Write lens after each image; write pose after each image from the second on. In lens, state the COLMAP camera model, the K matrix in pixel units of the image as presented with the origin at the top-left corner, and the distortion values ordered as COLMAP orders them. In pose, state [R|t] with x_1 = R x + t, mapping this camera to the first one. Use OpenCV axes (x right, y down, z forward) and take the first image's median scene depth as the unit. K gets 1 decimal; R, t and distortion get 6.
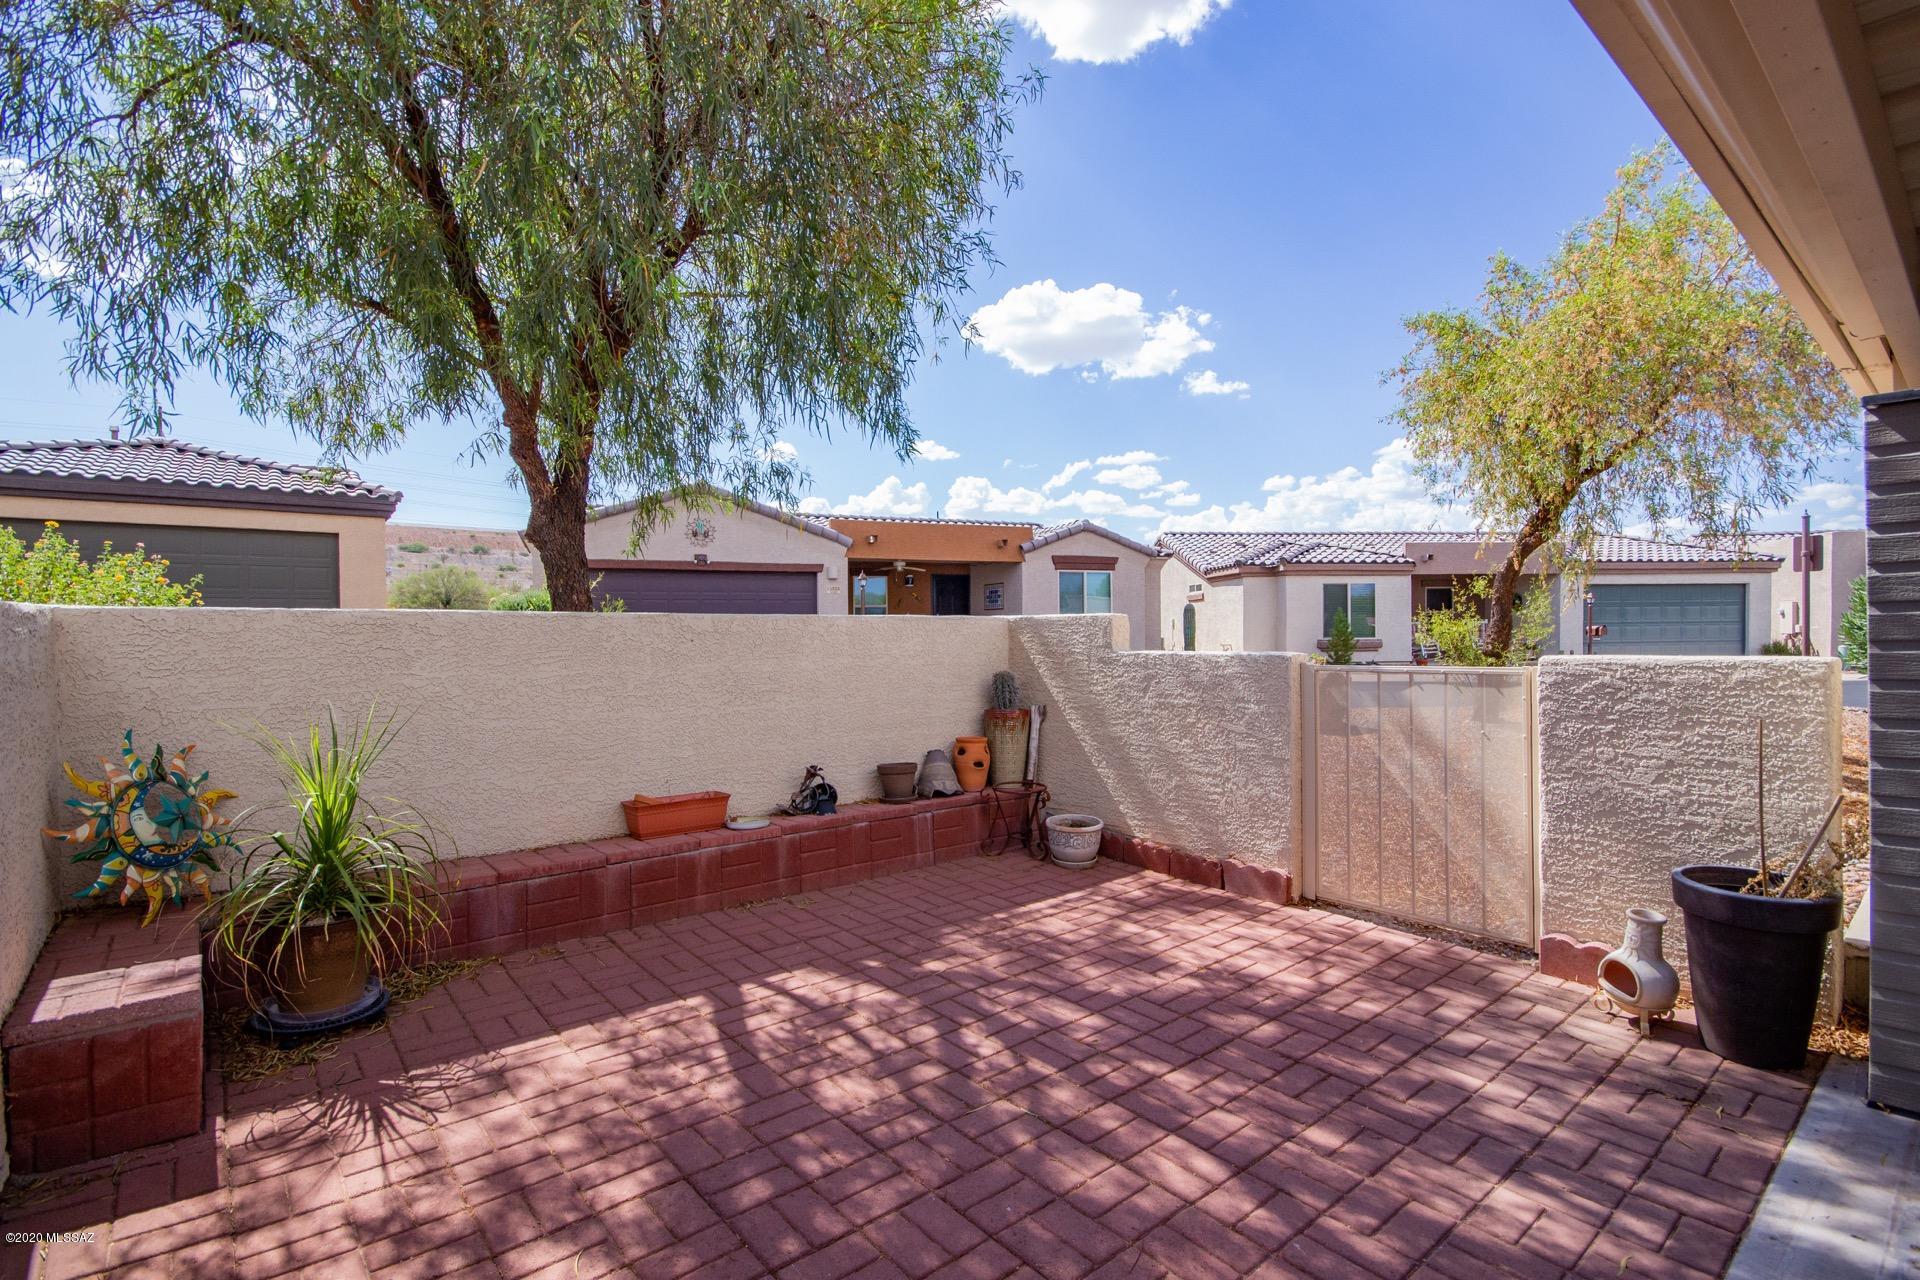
lens RADIAL K [[891.1, 0, 965.6], [0, 891.1, 629.1], [0, 0, 1]] dist [0.001292, 0.000537]
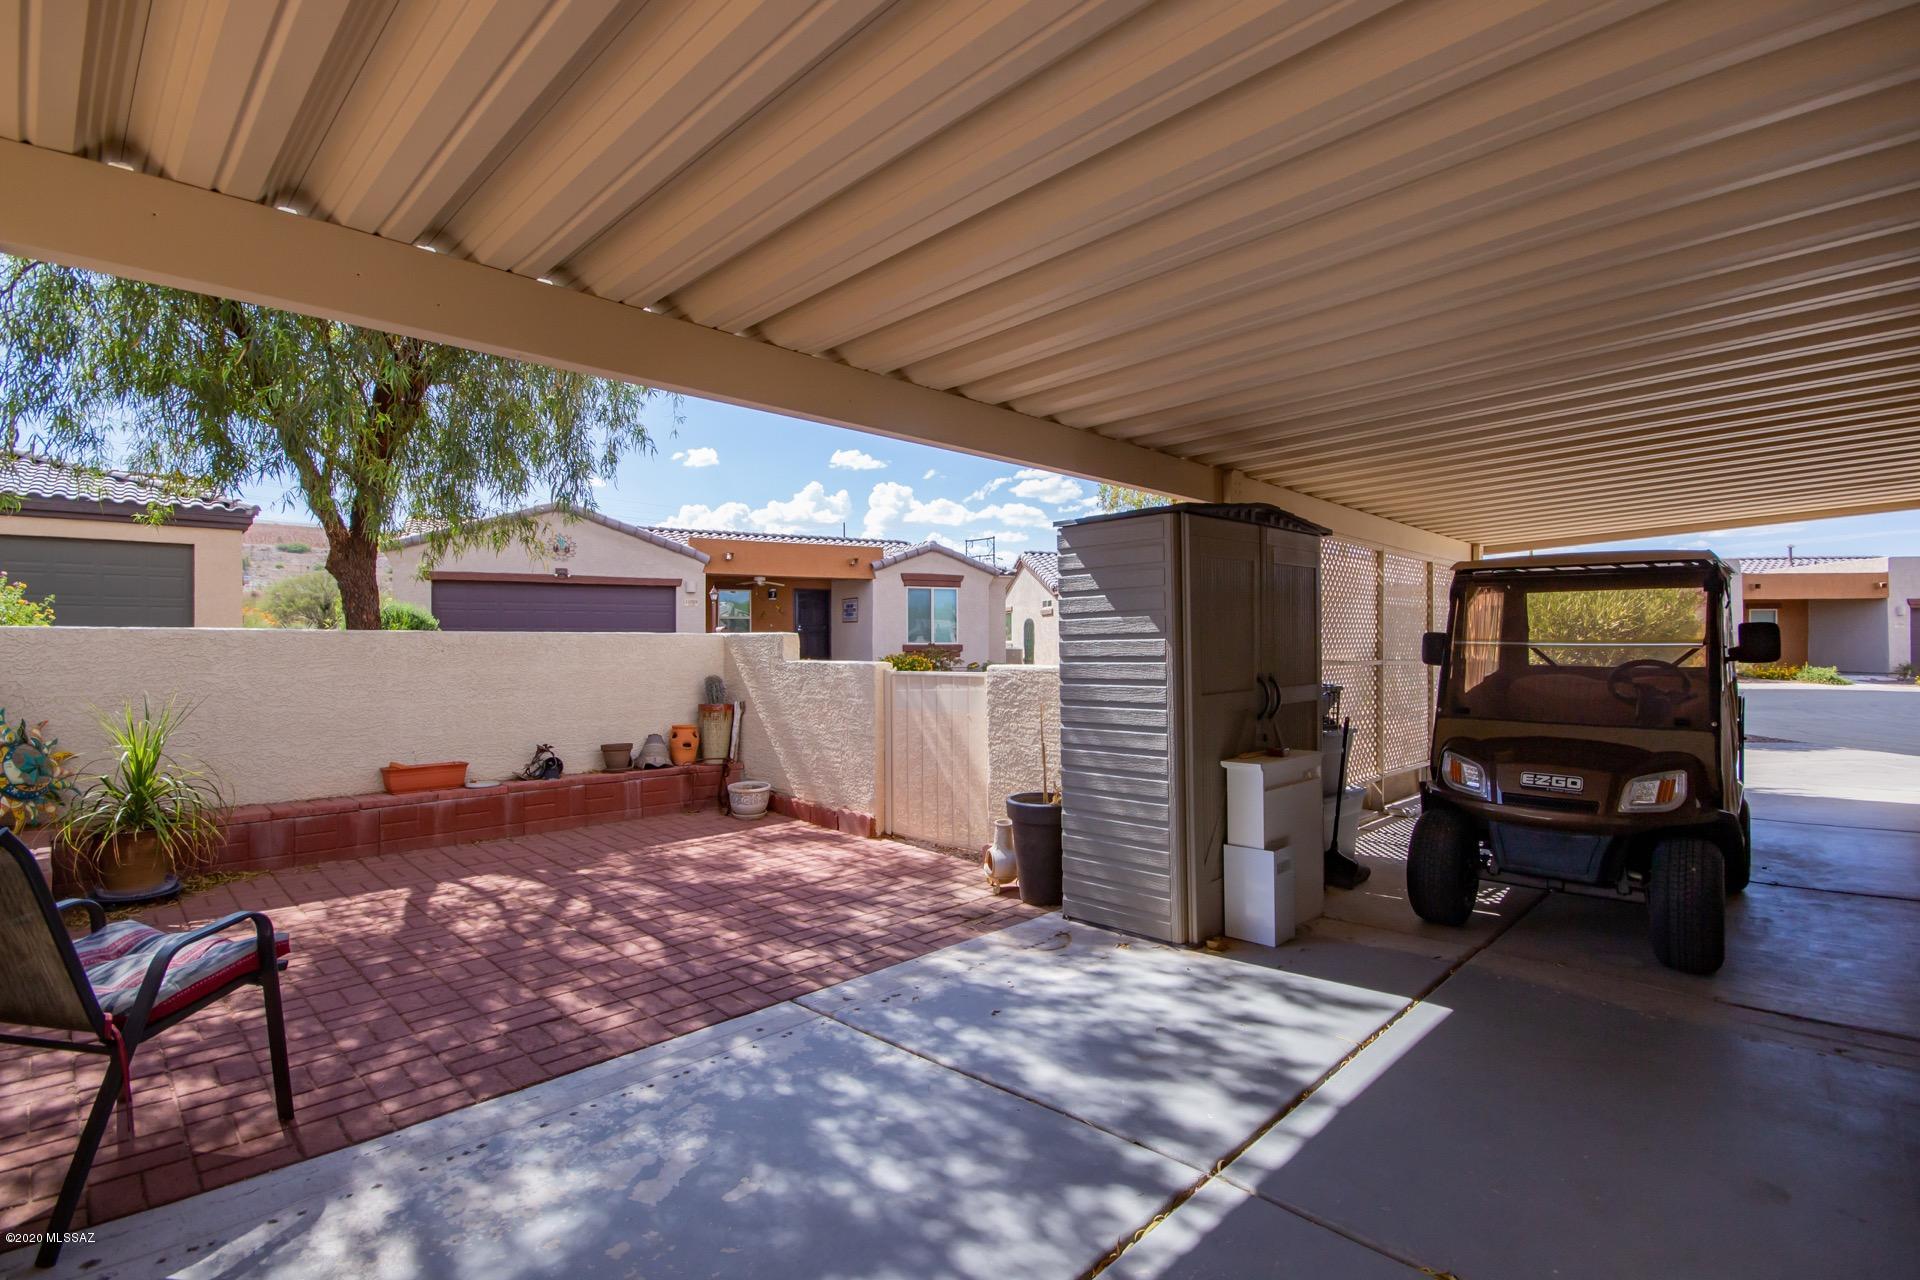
lens RADIAL K [[882.3, 0, 948.8], [0, 882.3, 631.8], [0, 0, 1]] dist [0.033517, -0.021066]
pose [[0.996878, 0.008936, 0.078448, 0.409861], [-0.008312, 0.999931, -0.008285, -0.013572], [-0.078516, 0.007607, 0.996884, -0.479946]]
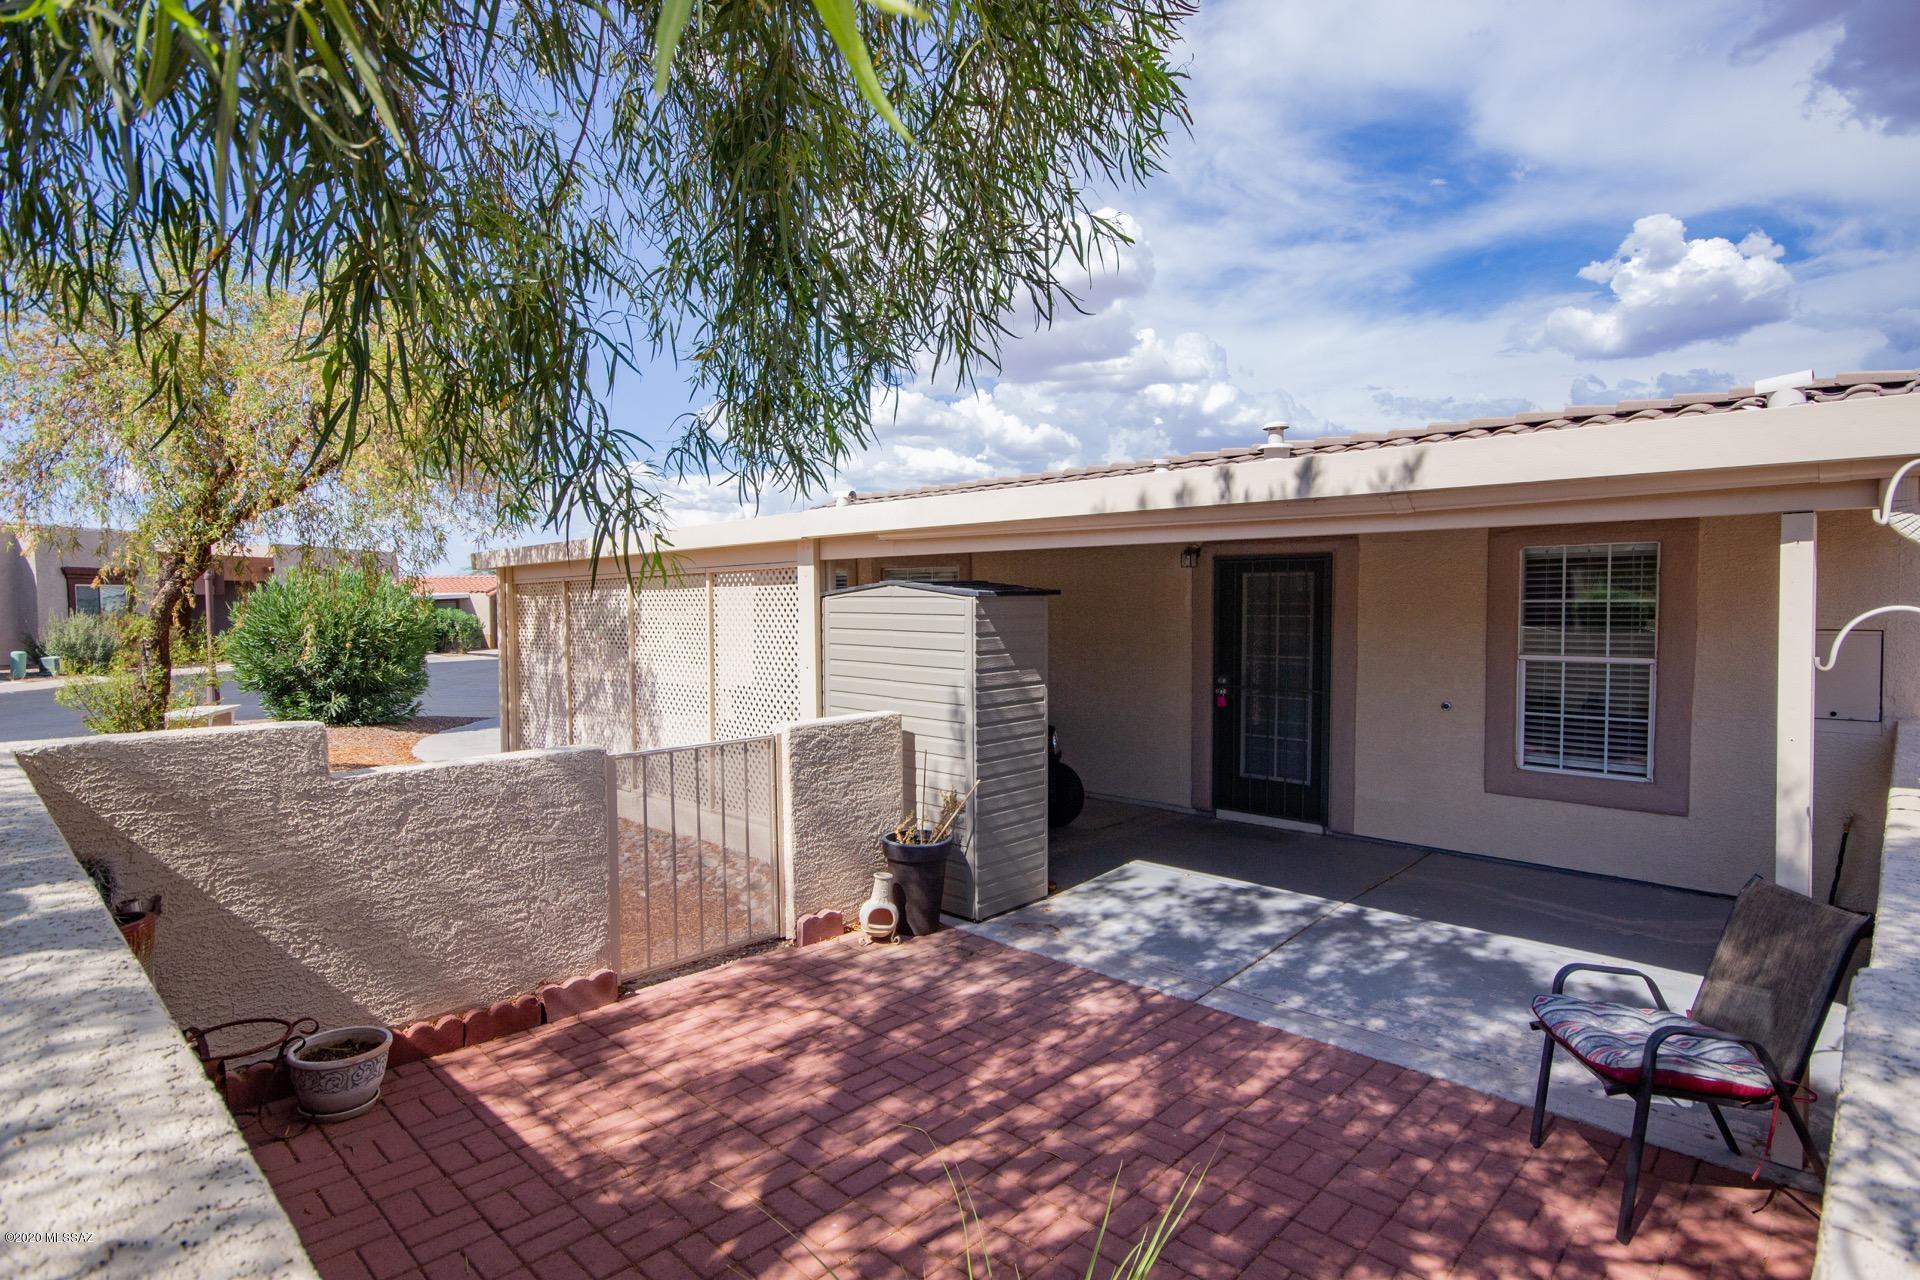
lens RADIAL K [[987.2, 0, 955.8], [0, 987.2, 644.5], [0, 0, 1]] dist [0.016362, 0.000038]
pose [[-0.096670, -0.034404, 0.994722, -0.844286], [-0.000157, 0.999403, 0.034551, -0.137491], [-0.995317, 0.003184, -0.096617, 0.817401]]
